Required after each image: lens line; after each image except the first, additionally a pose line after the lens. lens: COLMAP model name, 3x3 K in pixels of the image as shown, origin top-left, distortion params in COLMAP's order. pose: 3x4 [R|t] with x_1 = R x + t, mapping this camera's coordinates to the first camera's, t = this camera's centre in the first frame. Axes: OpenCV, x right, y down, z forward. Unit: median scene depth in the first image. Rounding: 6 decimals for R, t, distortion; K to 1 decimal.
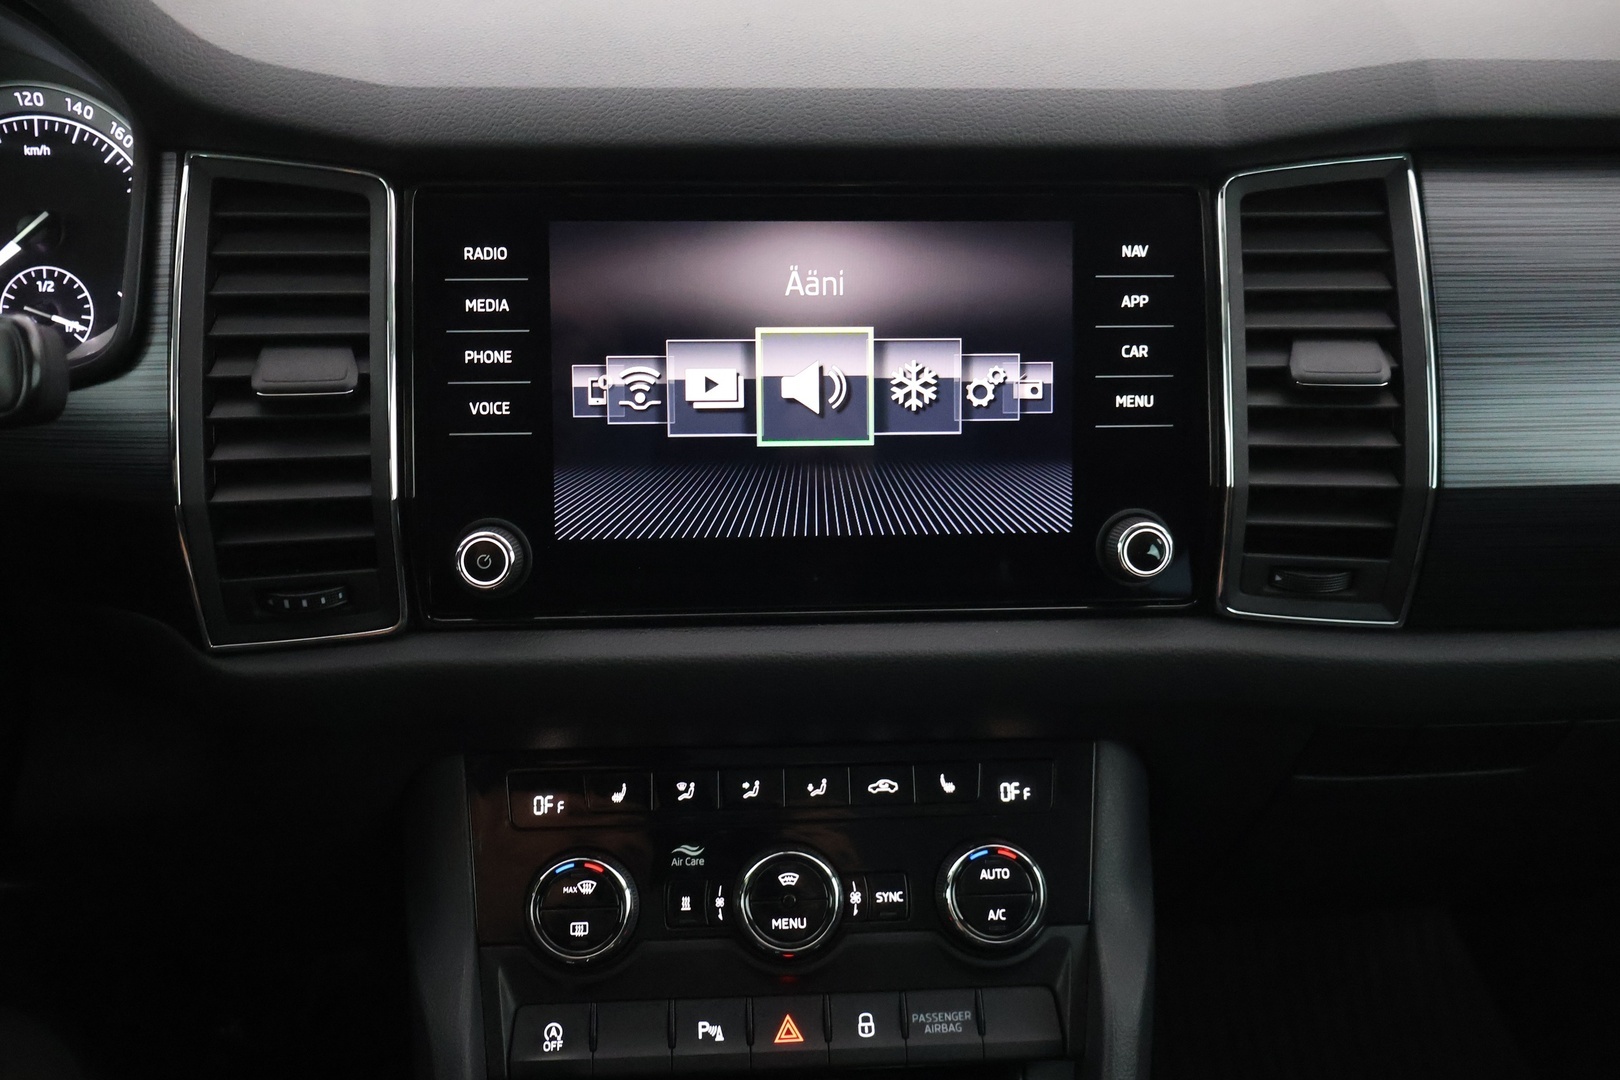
lens RADIAL K [[1387.5, 0, 806.0], [0, 1387.5, 530.6], [0, 0, 1]] dist [0.006036, 0.006104]
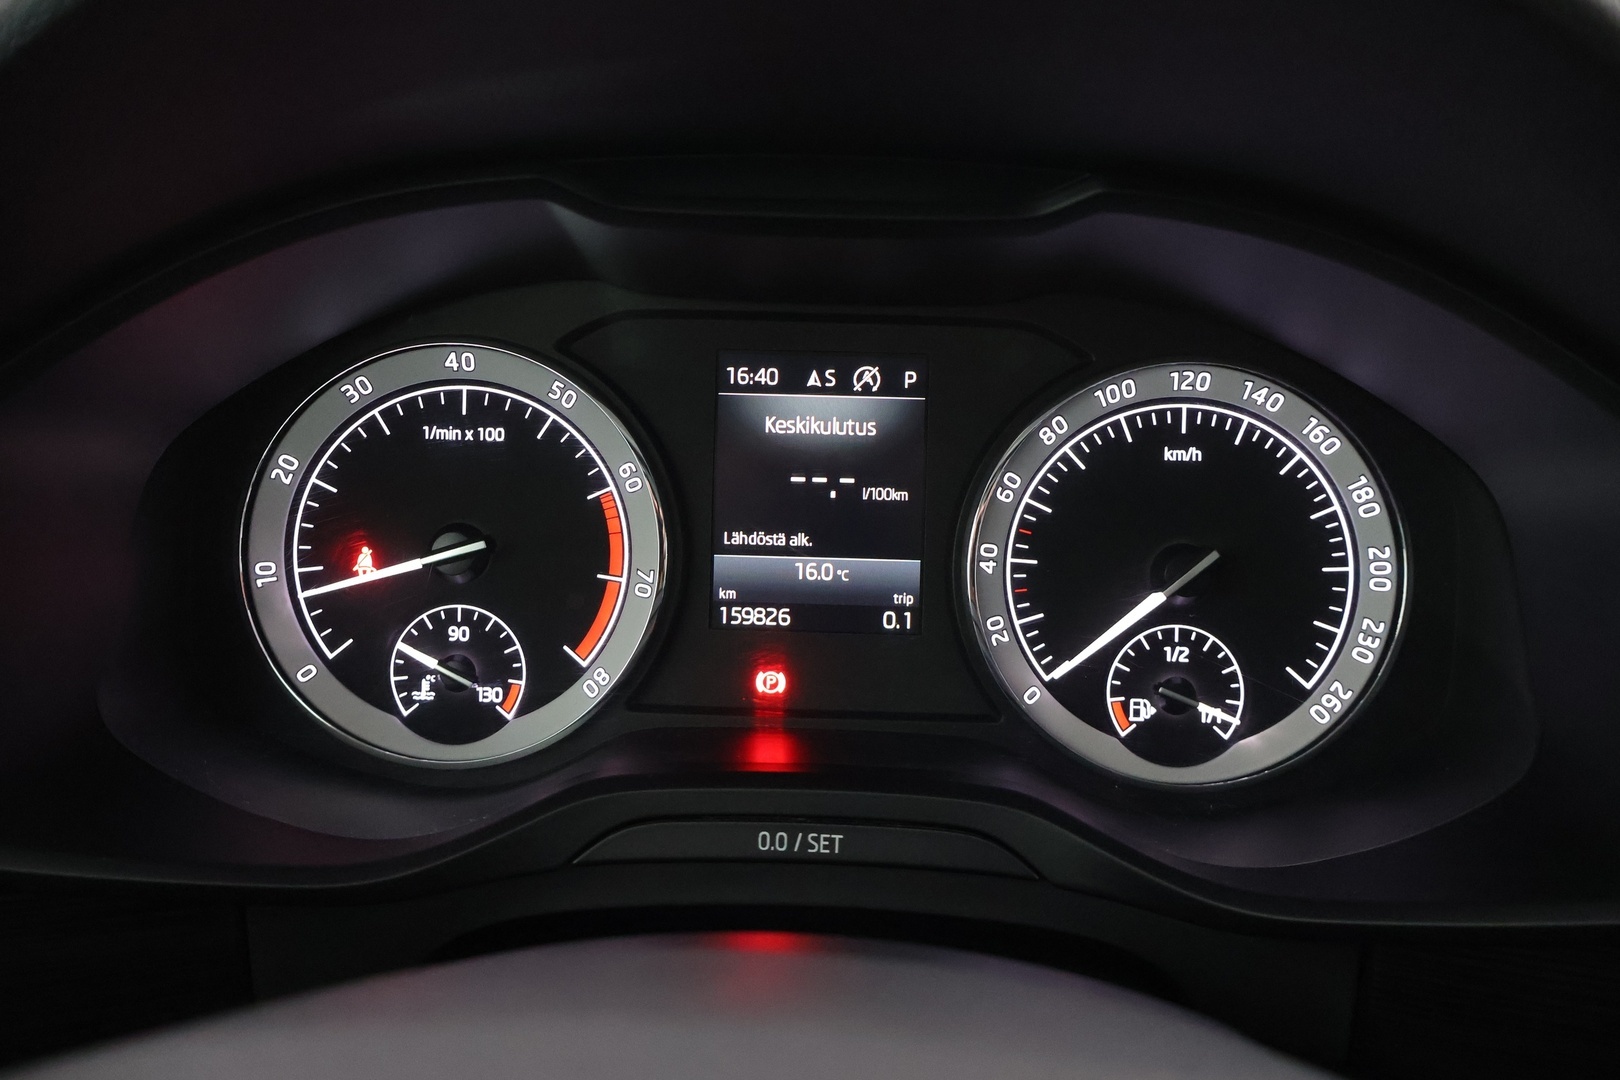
lens RADIAL K [[1387.5, 0, 812.6], [0, 1387.5, 531.9], [0, 0, 1]] dist [0.006036, 0.006104]
pose [[0.997466, 0.036726, -0.060931, -0.757226], [-0.040505, 0.997254, -0.061995, -0.206116], [0.058487, 0.064306, 0.996215, 0.359793]]
